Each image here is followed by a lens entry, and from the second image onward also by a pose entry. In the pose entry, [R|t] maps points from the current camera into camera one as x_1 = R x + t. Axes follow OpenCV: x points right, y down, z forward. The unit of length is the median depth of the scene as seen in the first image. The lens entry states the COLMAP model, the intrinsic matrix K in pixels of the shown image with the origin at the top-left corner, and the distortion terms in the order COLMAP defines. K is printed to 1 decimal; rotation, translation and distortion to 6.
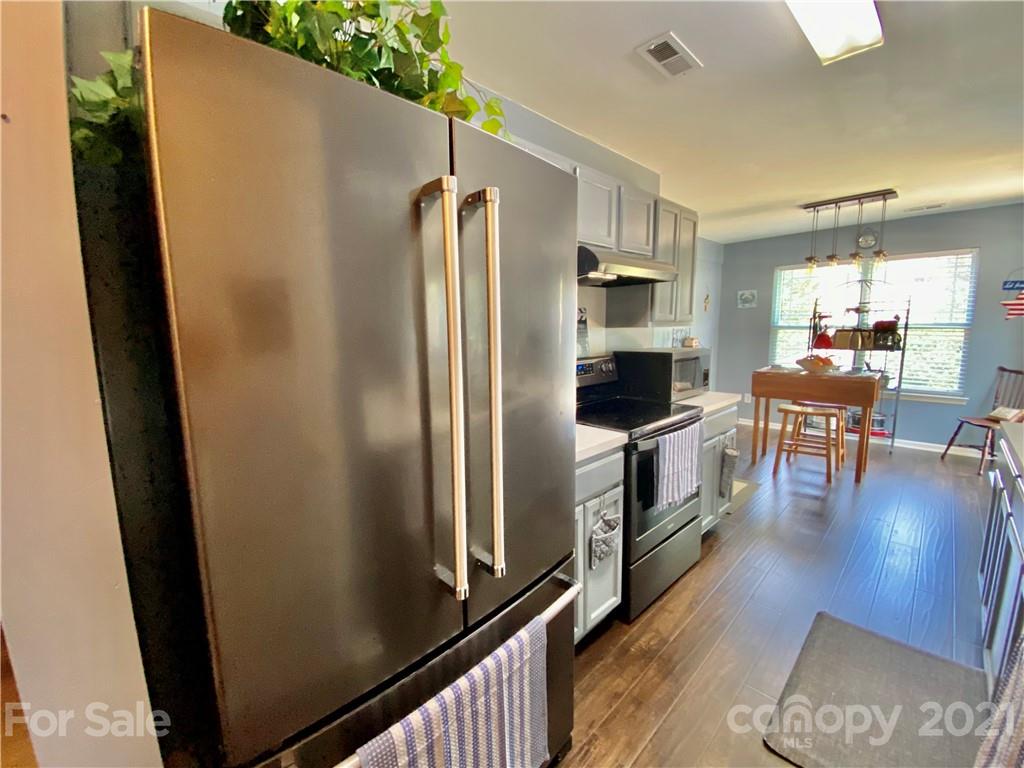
lens RADIAL K [[414.8, 0, 513.7], [0, 414.8, 381.8], [0, 0, 1]] dist [0.034838, -0.027301]
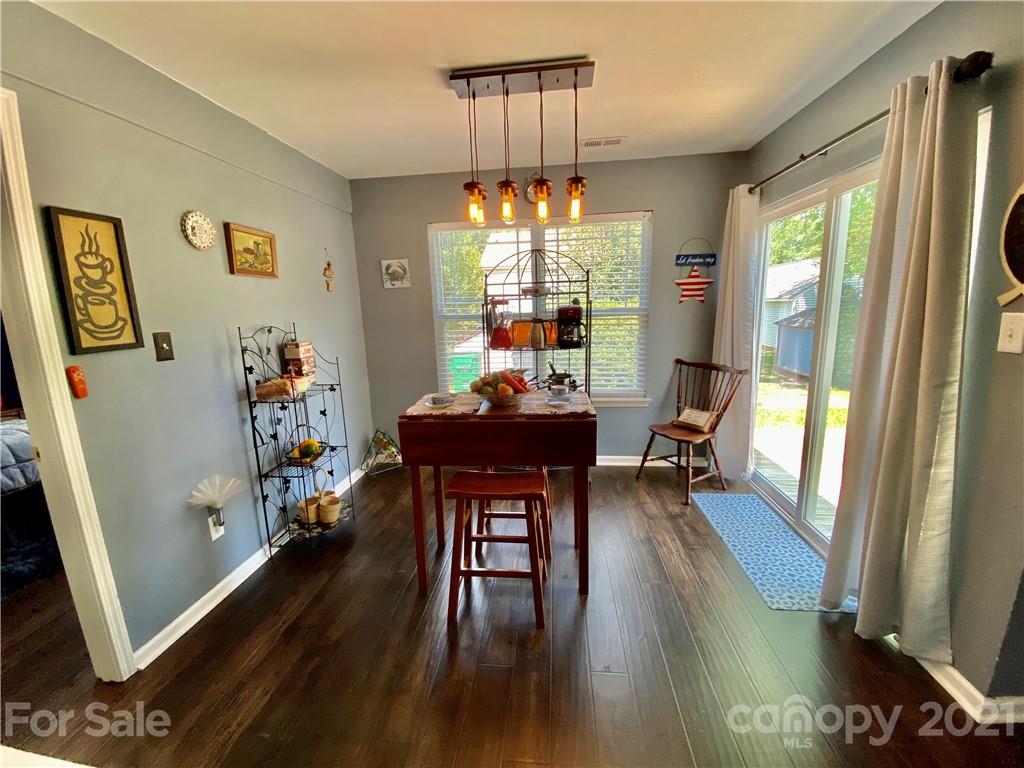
lens RADIAL K [[414.8, 0, 513.7], [0, 414.8, 381.8], [0, 0, 1]] dist [0.034838, -0.027301]
pose [[0.763530, -0.123629, 0.633828, 0.390841], [0.103684, 0.992239, 0.068637, -0.085978], [-0.637395, 0.013311, 0.770422, 0.574907]]
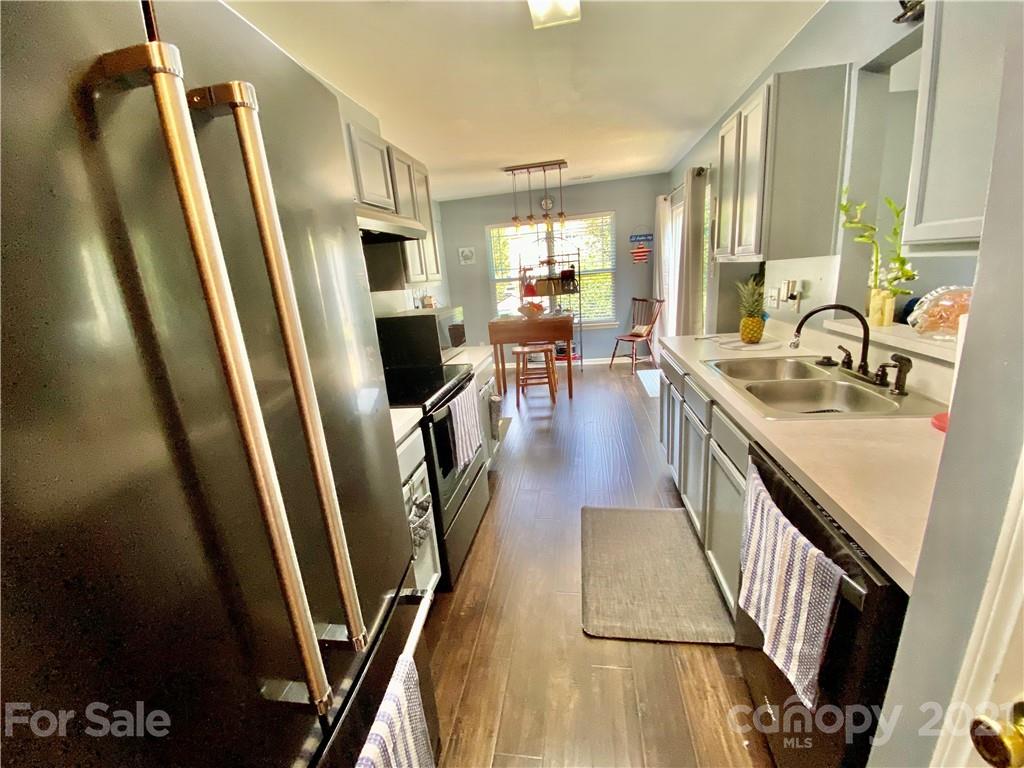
lens RADIAL K [[414.8, 0, 513.7], [0, 414.8, 381.8], [0, 0, 1]] dist [0.034838, -0.027301]
pose [[0.796272, -0.203696, 0.569613, -0.040657], [0.149941, 0.978679, 0.140375, -0.016112], [-0.586062, -0.026368, 0.809837, 0.064730]]
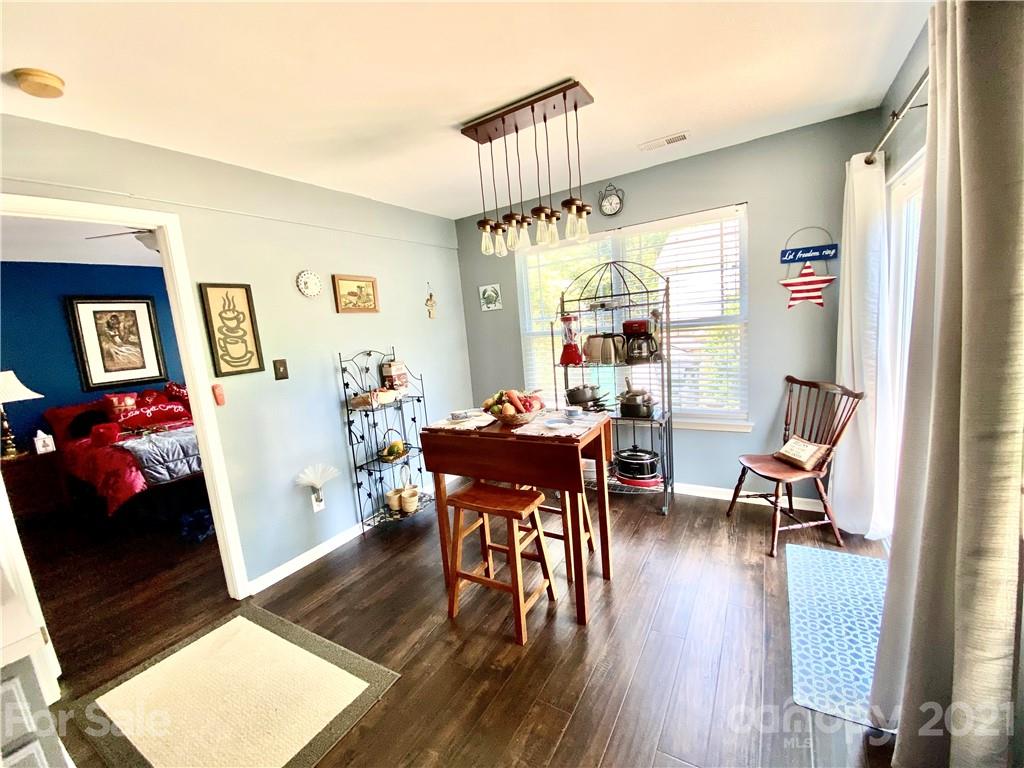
lens RADIAL K [[414.8, 0, 513.7], [0, 414.8, 381.8], [0, 0, 1]] dist [0.034838, -0.027301]
pose [[0.964162, -0.100177, 0.245676, 0.584432], [0.102028, 0.994768, 0.005216, -0.079889], [-0.244913, 0.020036, 0.969338, 0.450250]]
